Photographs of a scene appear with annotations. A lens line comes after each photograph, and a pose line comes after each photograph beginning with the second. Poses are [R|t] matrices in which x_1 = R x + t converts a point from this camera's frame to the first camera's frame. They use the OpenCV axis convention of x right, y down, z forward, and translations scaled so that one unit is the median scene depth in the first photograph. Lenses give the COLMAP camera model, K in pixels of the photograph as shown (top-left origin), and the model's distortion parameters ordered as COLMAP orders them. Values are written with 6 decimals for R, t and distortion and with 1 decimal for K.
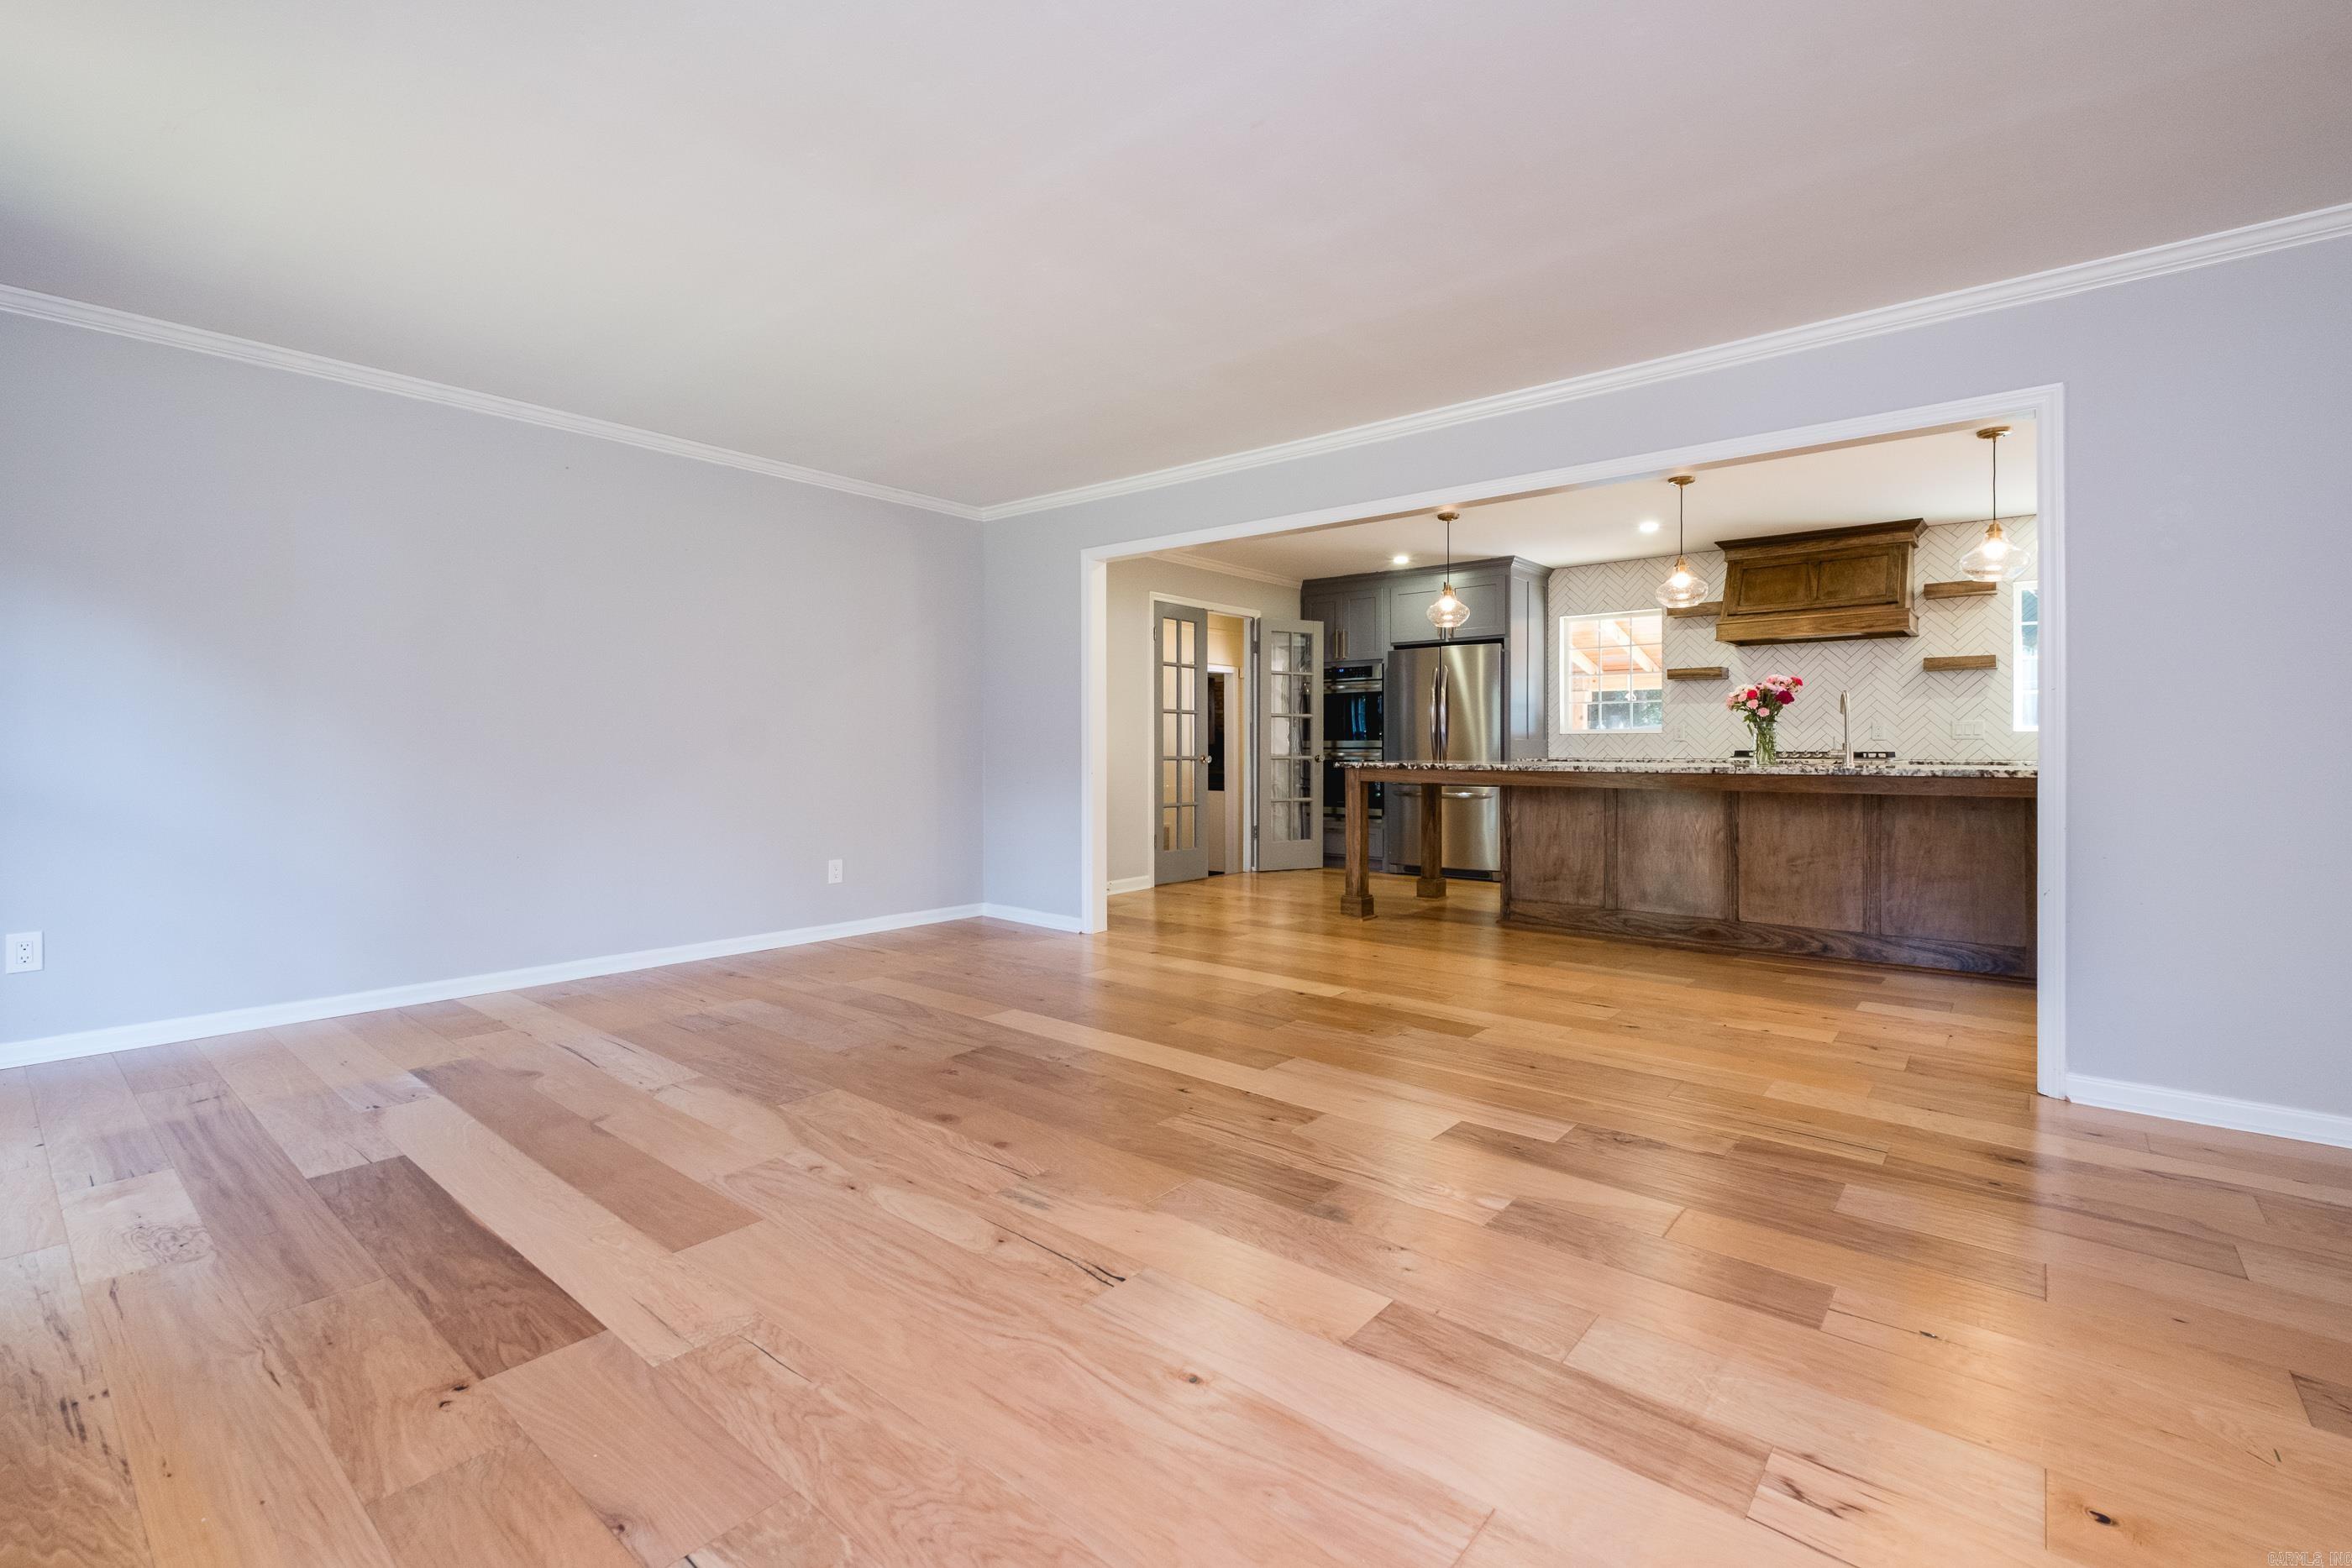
lens RADIAL K [[1029.3, 0, 1168.5], [0, 1029.3, 745.0], [0, 0, 1]] dist [0.001968, -0.001266]
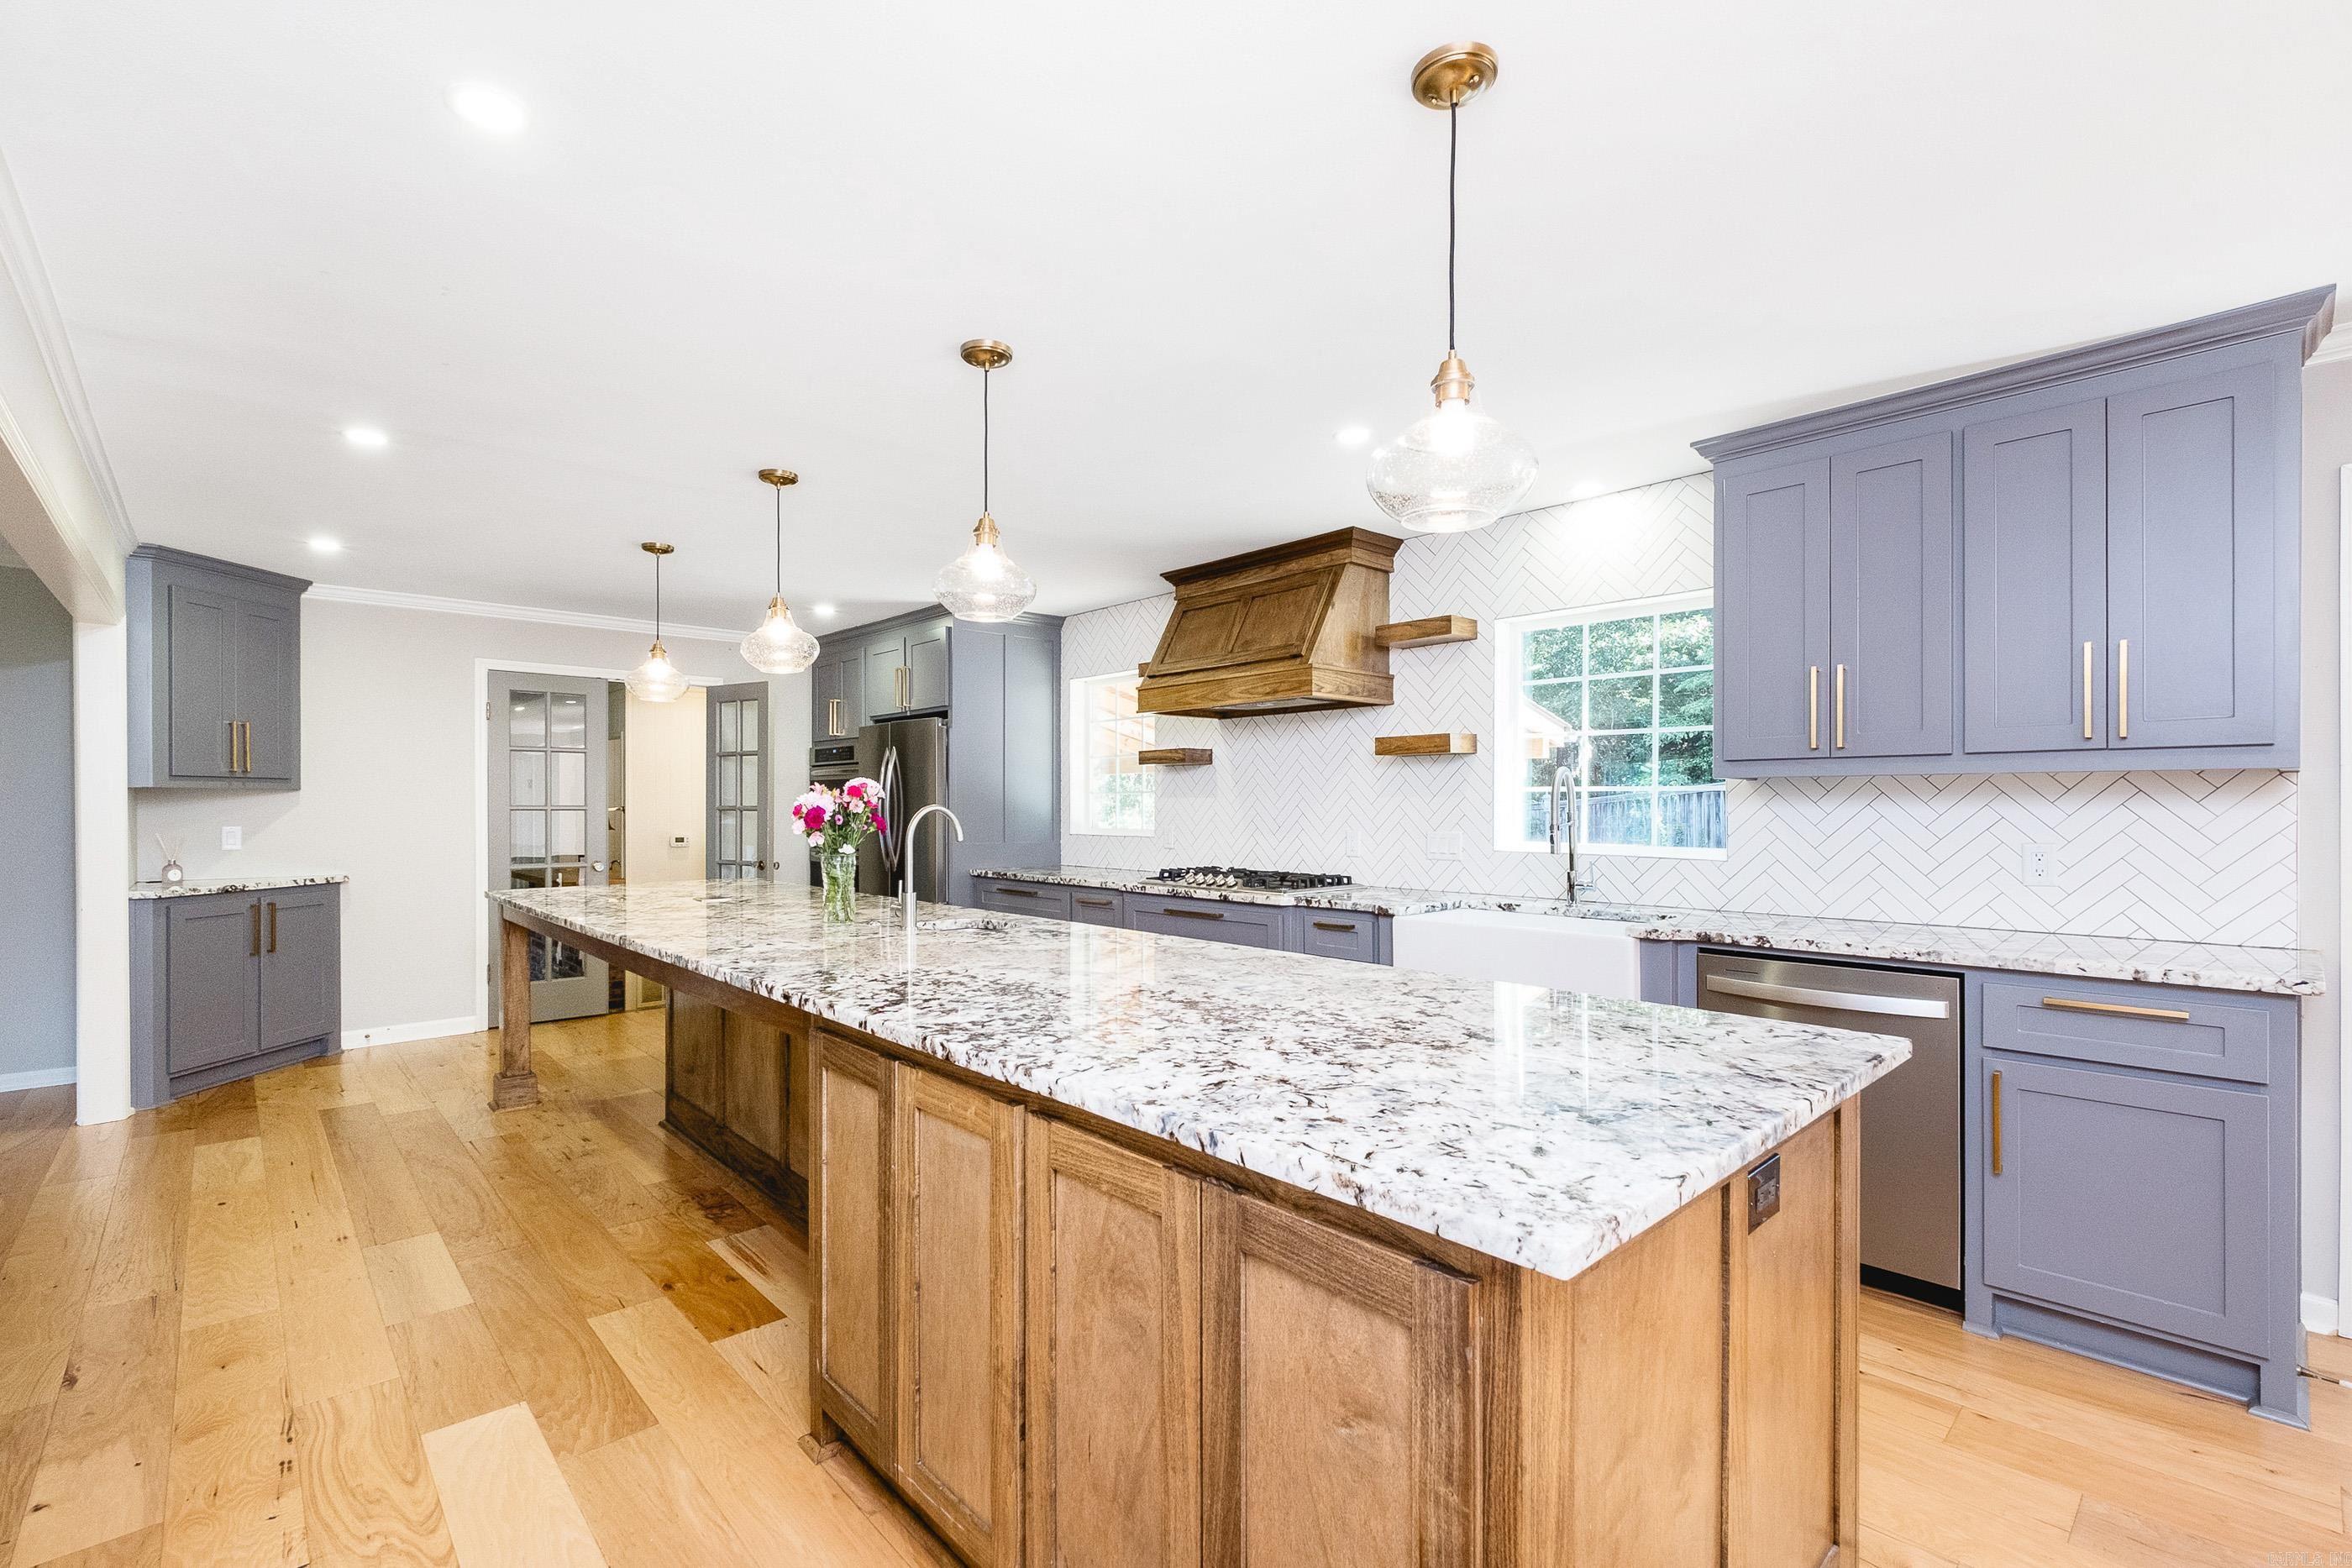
lens RADIAL K [[1032.0, 0, 1167.0], [0, 1032.0, 788.4], [0, 0, 1]] dist [-0.008138, -0.001006]
pose [[0.991097, -0.002495, -0.133122, 0.818844], [0.000635, 0.999902, -0.014014, -0.050160], [0.133143, 0.013805, 0.991001, 0.382763]]
